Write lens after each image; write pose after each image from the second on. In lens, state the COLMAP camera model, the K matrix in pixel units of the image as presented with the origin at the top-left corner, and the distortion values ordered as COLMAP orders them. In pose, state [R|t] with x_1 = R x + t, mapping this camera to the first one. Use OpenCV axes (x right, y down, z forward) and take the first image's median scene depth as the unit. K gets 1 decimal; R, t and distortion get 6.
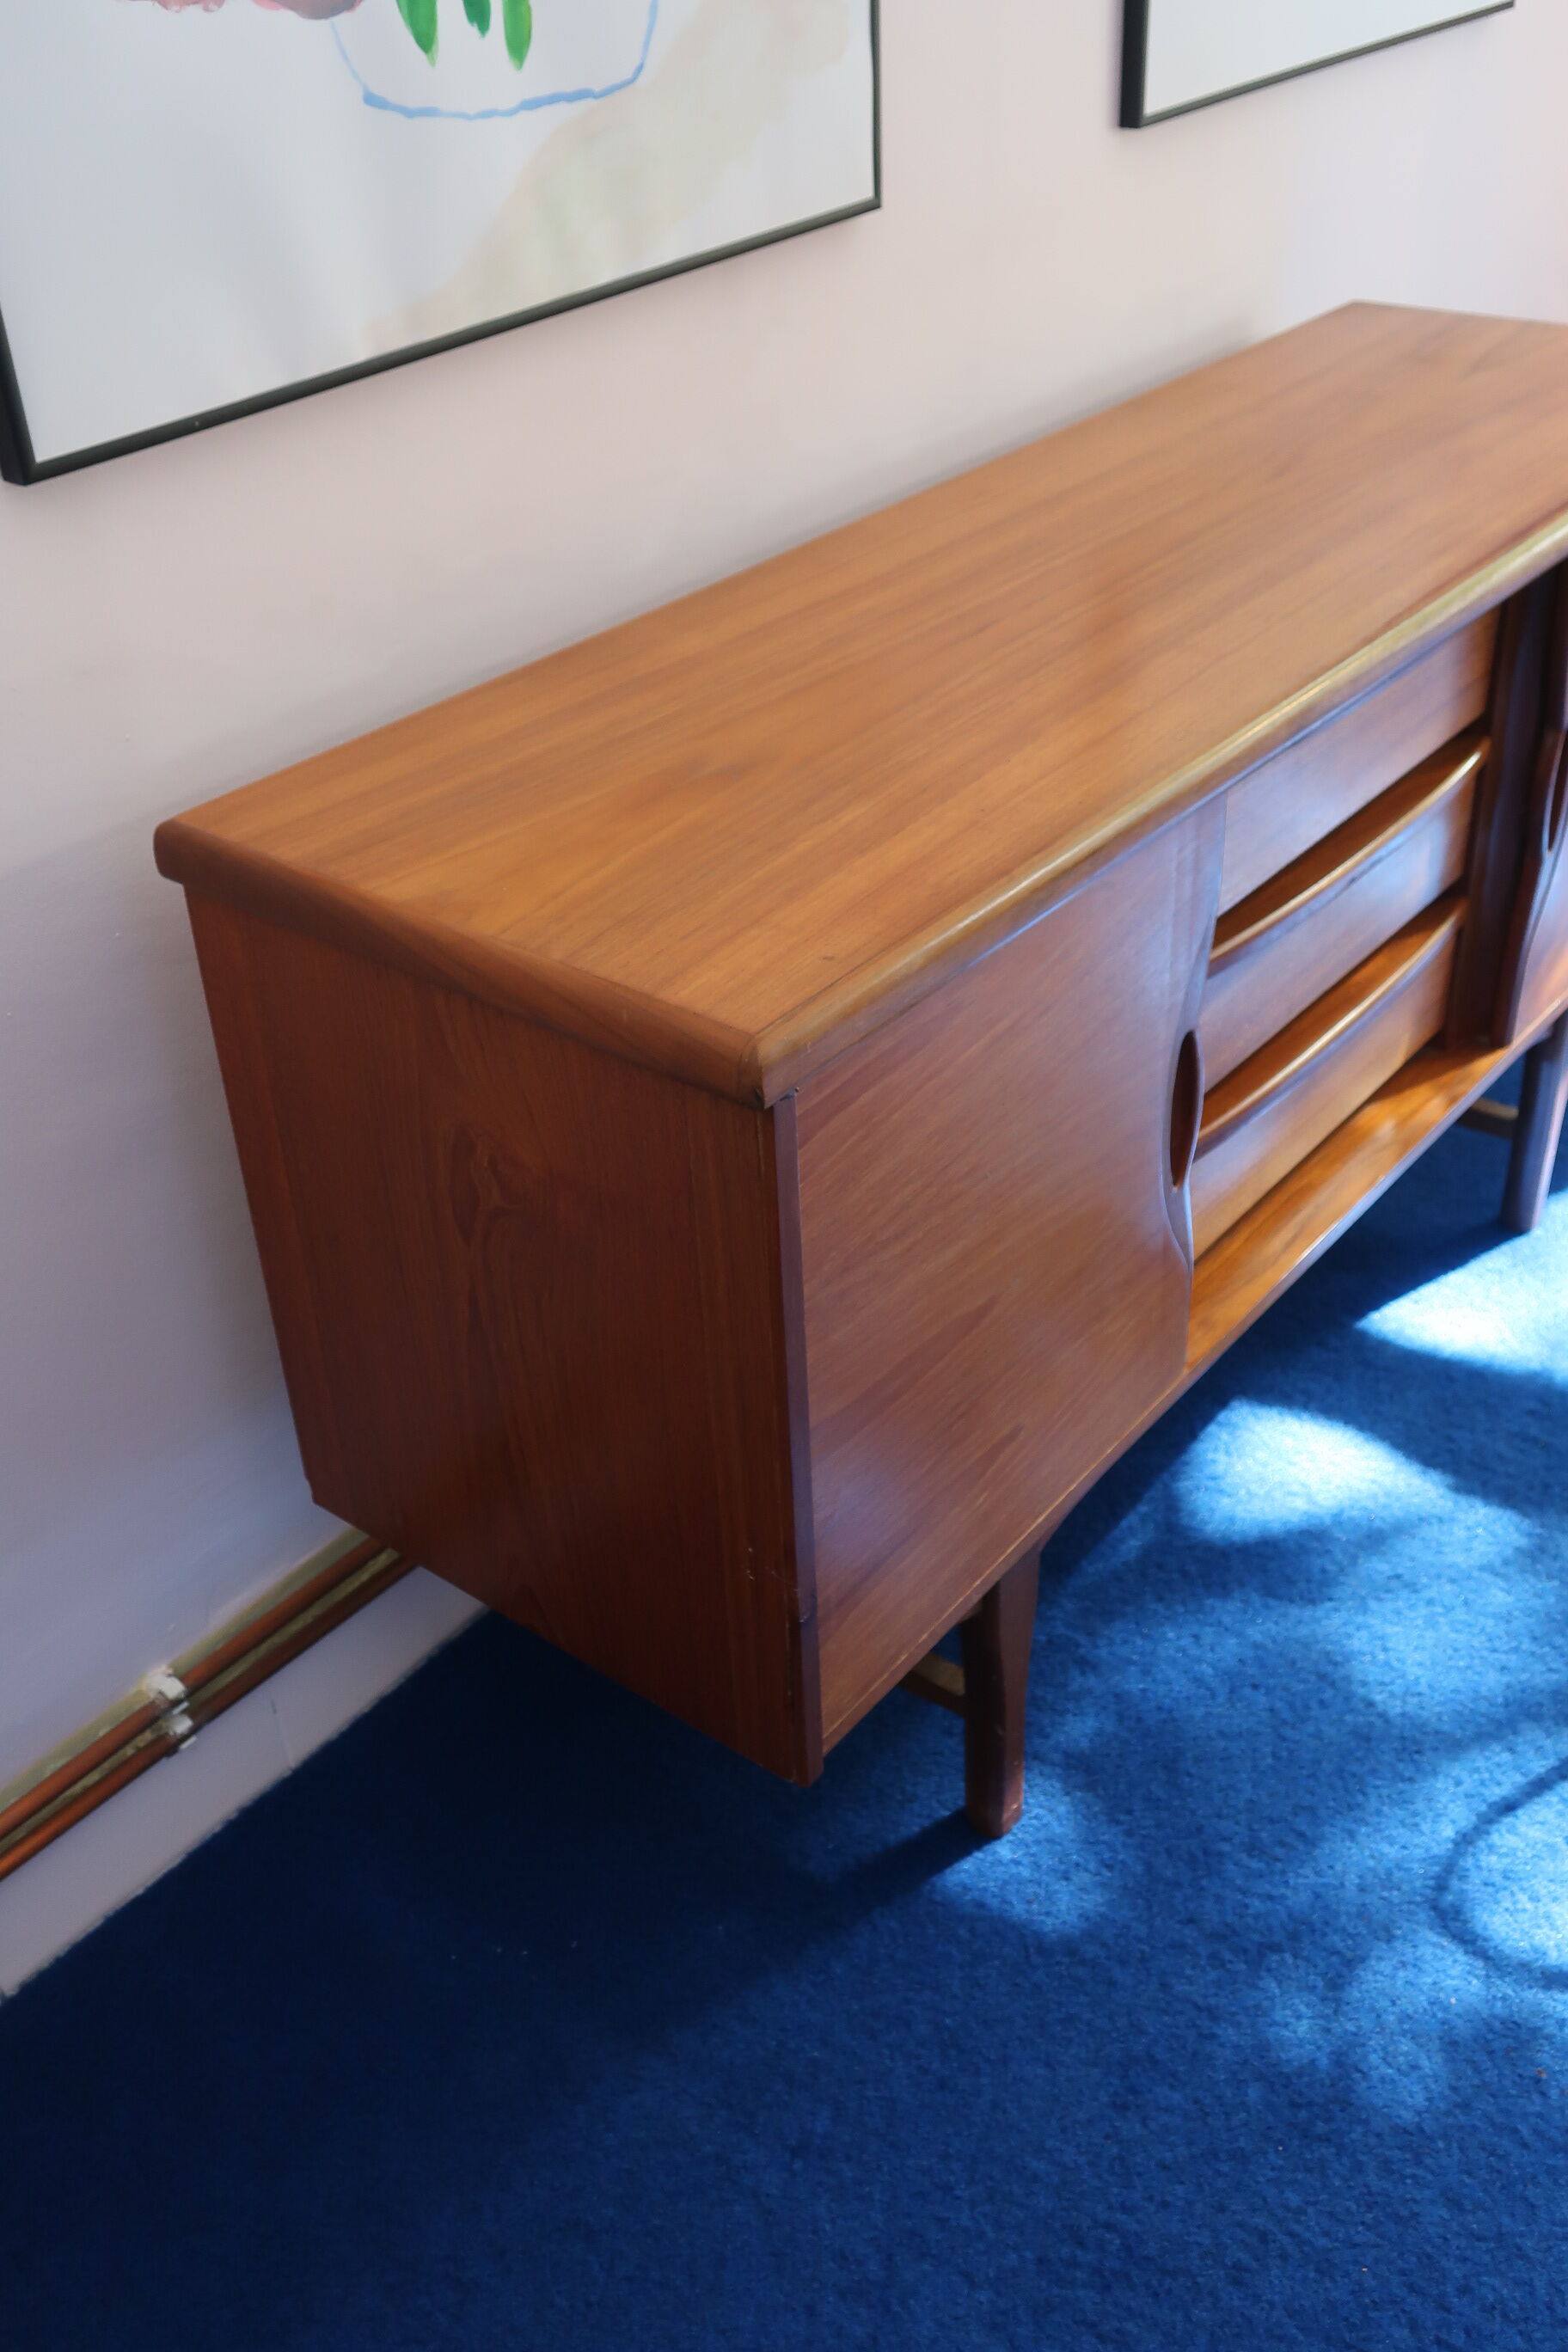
lens RADIAL K [[2227.3, 0, 789.7], [0, 2227.3, 1182.3], [0, 0, 1]] dist [-0.009965, 0.000000]
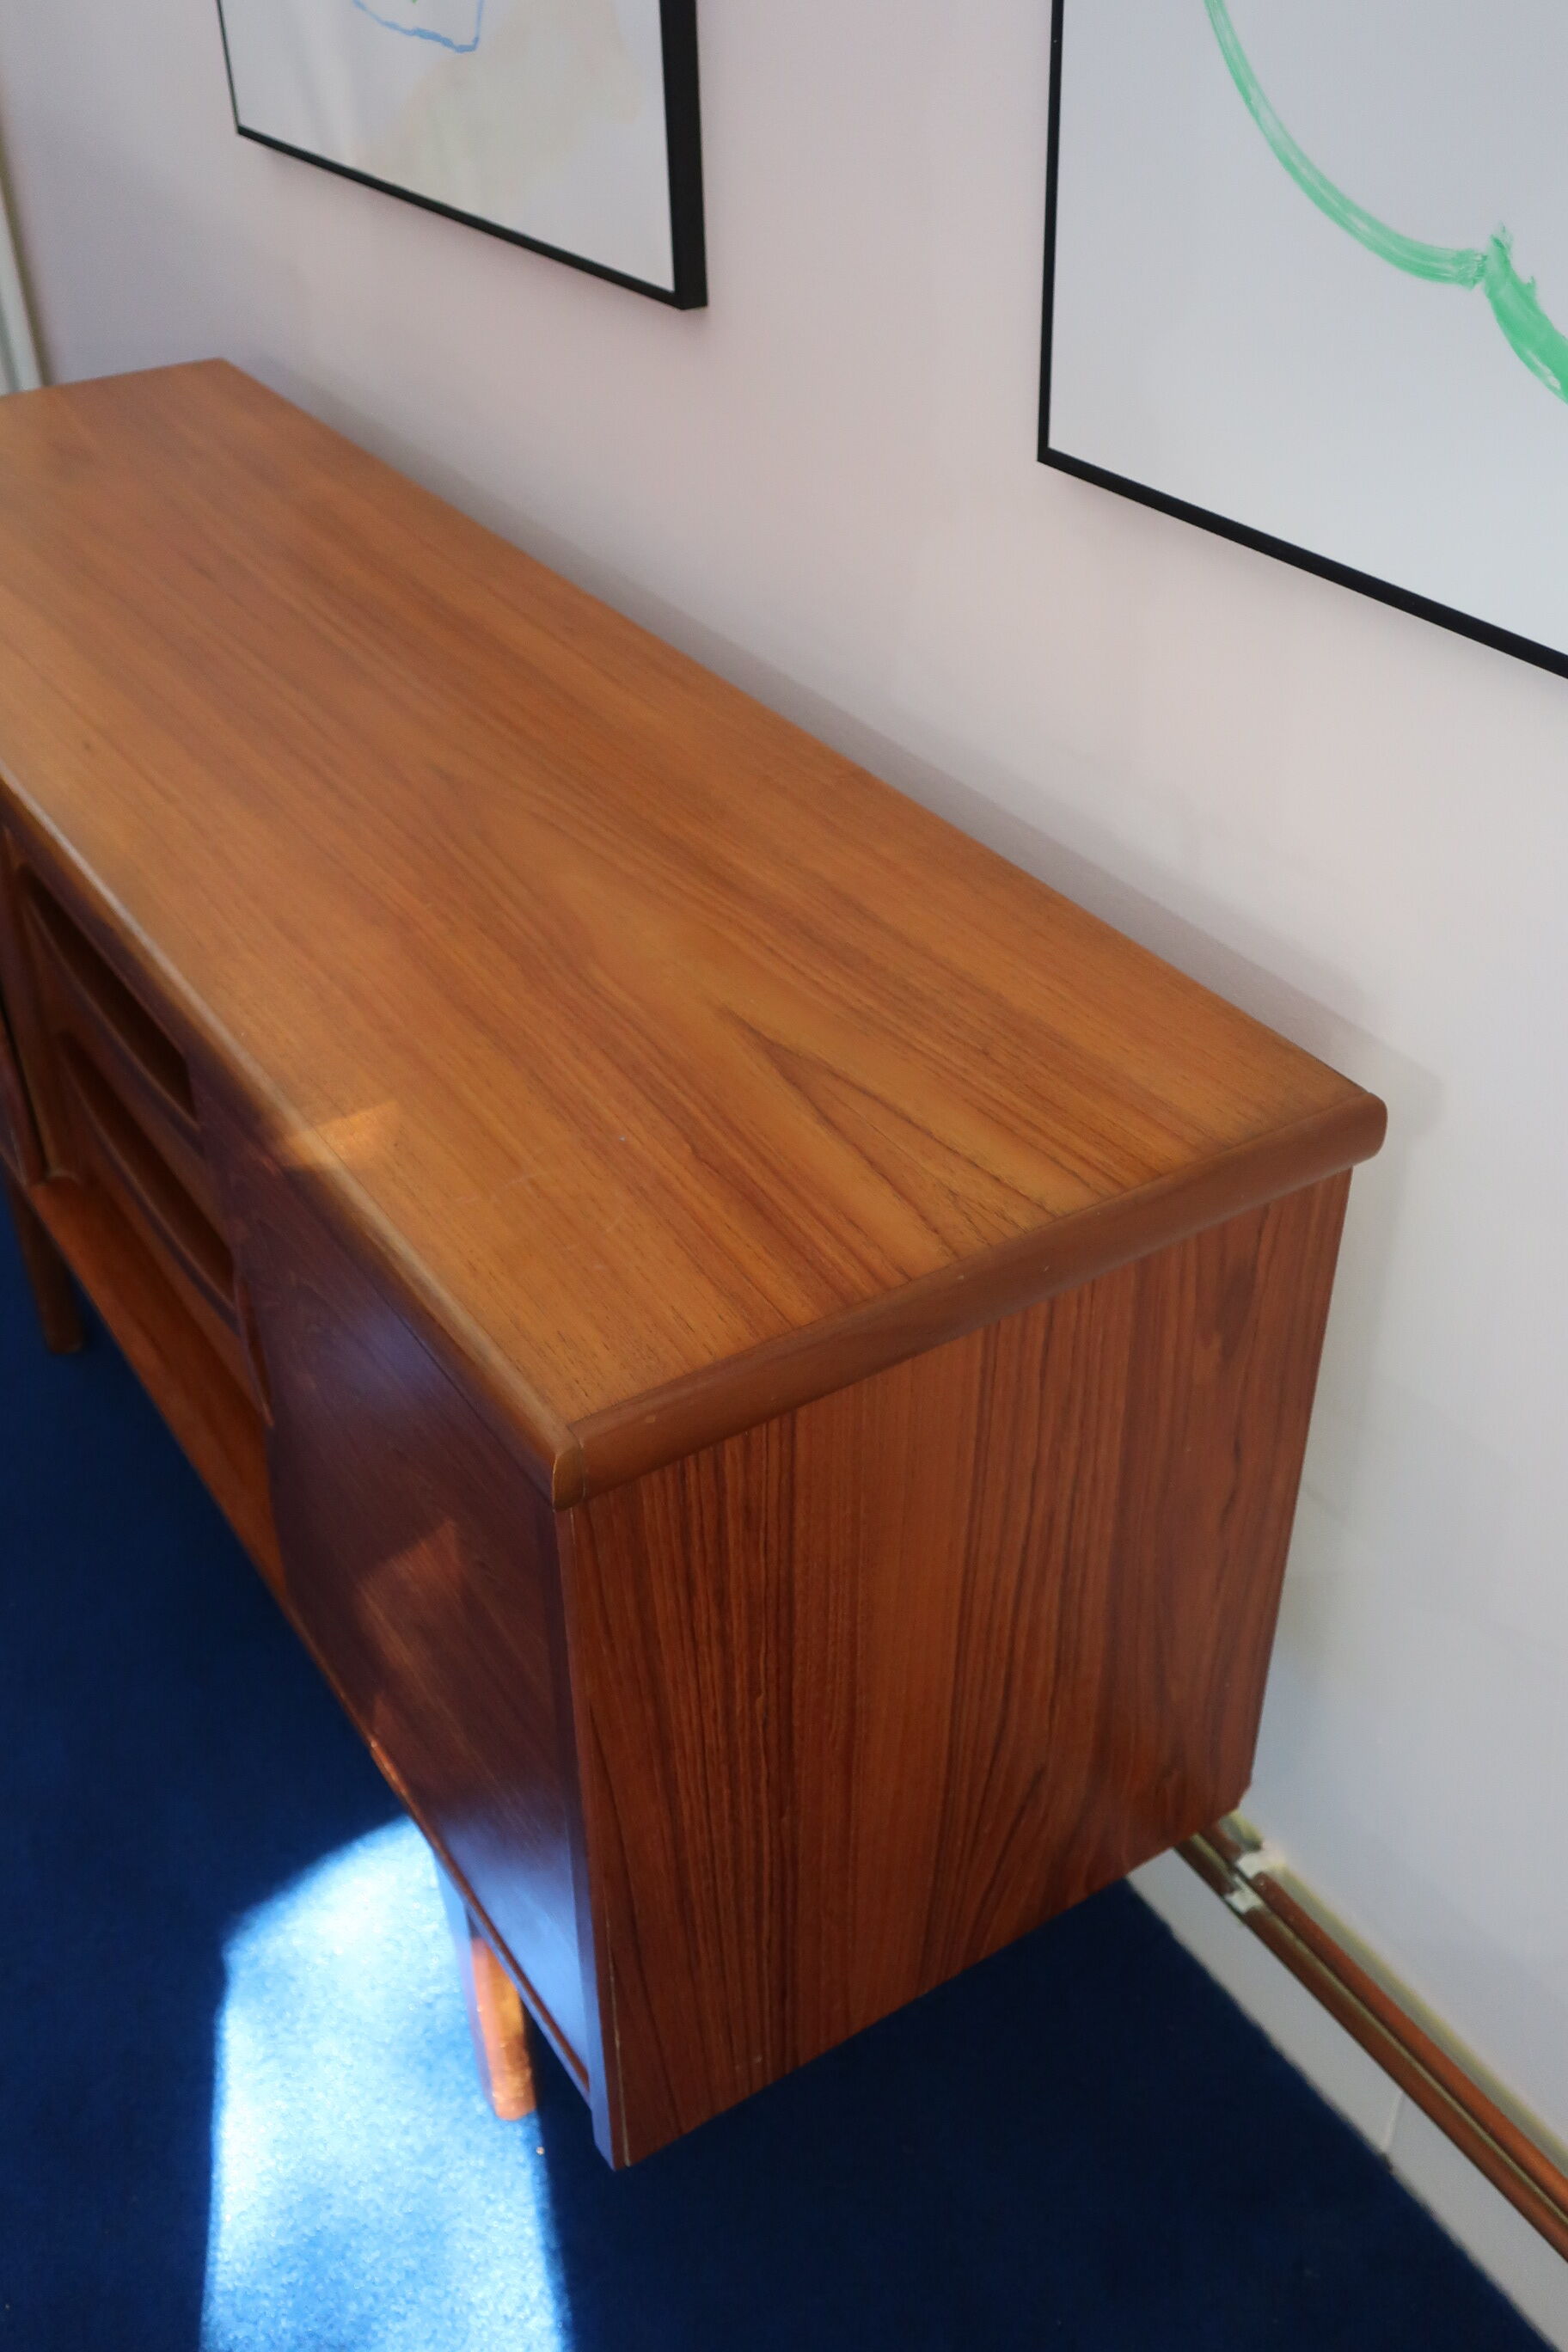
lens RADIAL K [[2227.3, 0, 791.9], [0, 2227.3, 1177.6], [0, 0, 1]] dist [-0.009965, 0.000000]
pose [[-0.315984, 0.591896, -0.741494, 1.040138], [-0.506891, 0.555327, 0.659298, -1.004410], [0.802007, 0.584184, 0.124552, 1.334575]]
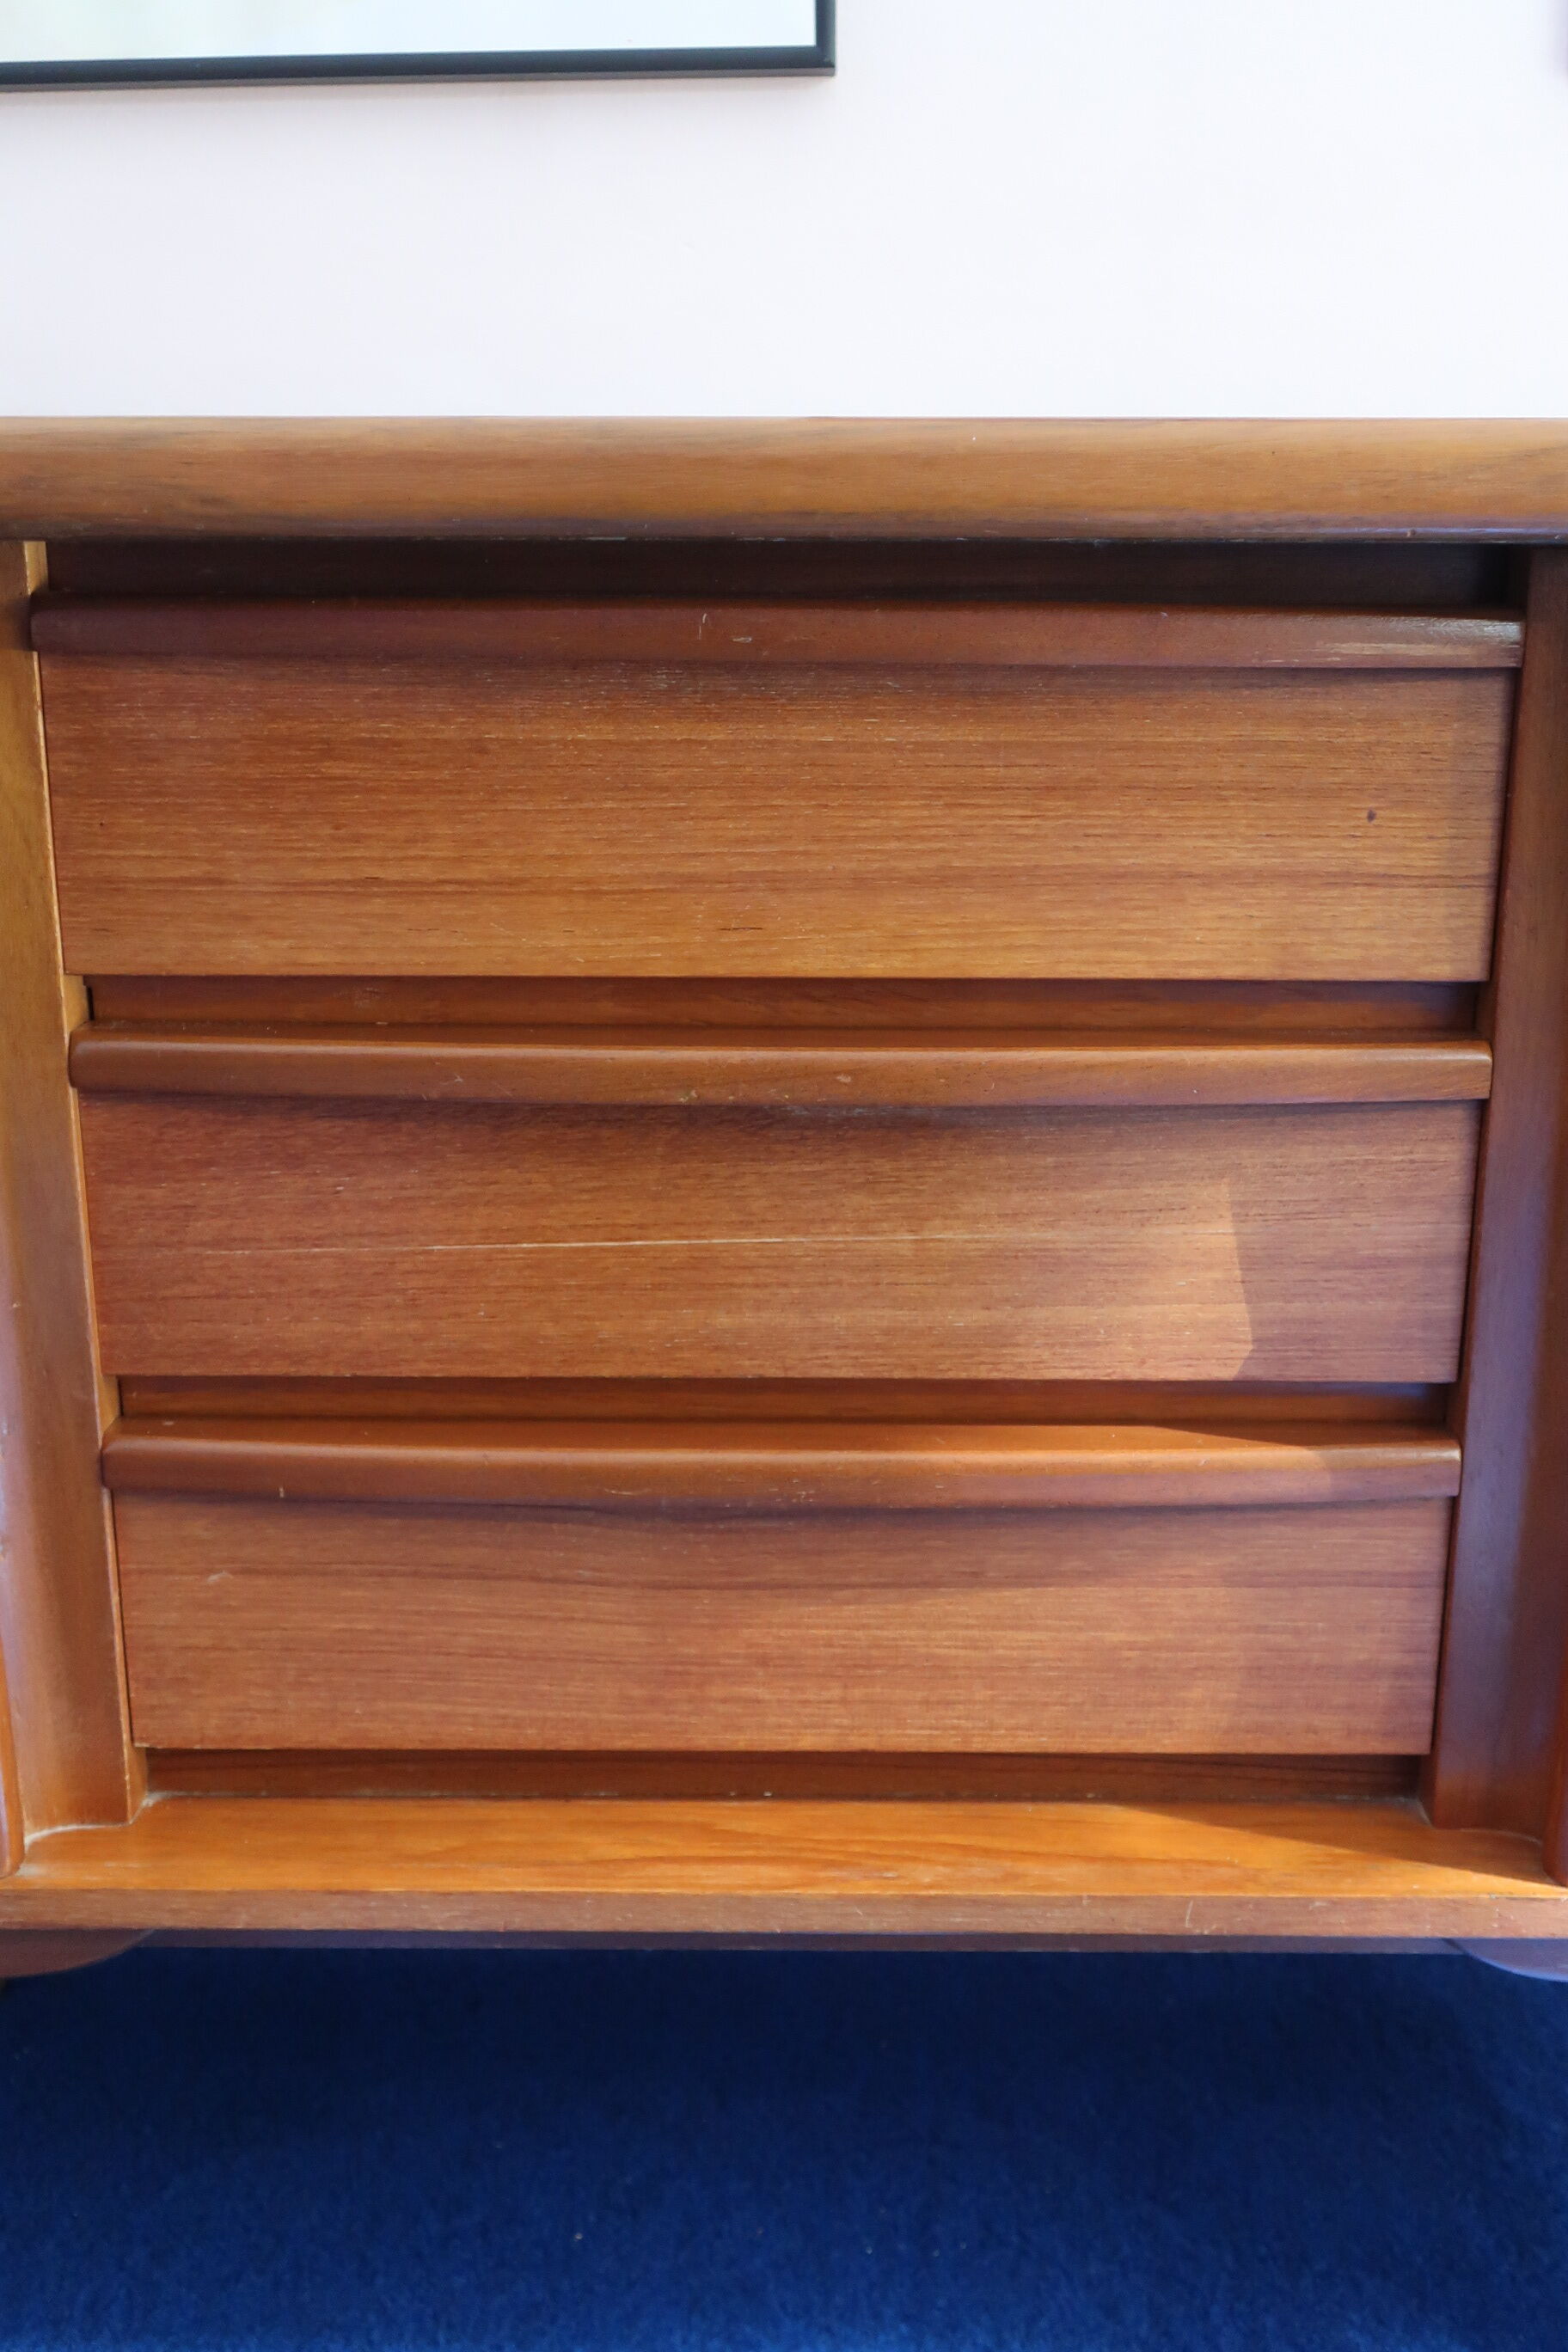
lens RADIAL K [[2227.3, 0, 794.0], [0, 2227.3, 1174.4], [0, 0, 1]] dist [-0.009965, 0.000000]
pose [[0.622311, 0.232963, -0.747300, 0.704365], [-0.455685, 0.884060, -0.103873, -0.095617], [0.636460, 0.405174, 0.656318, 0.829563]]
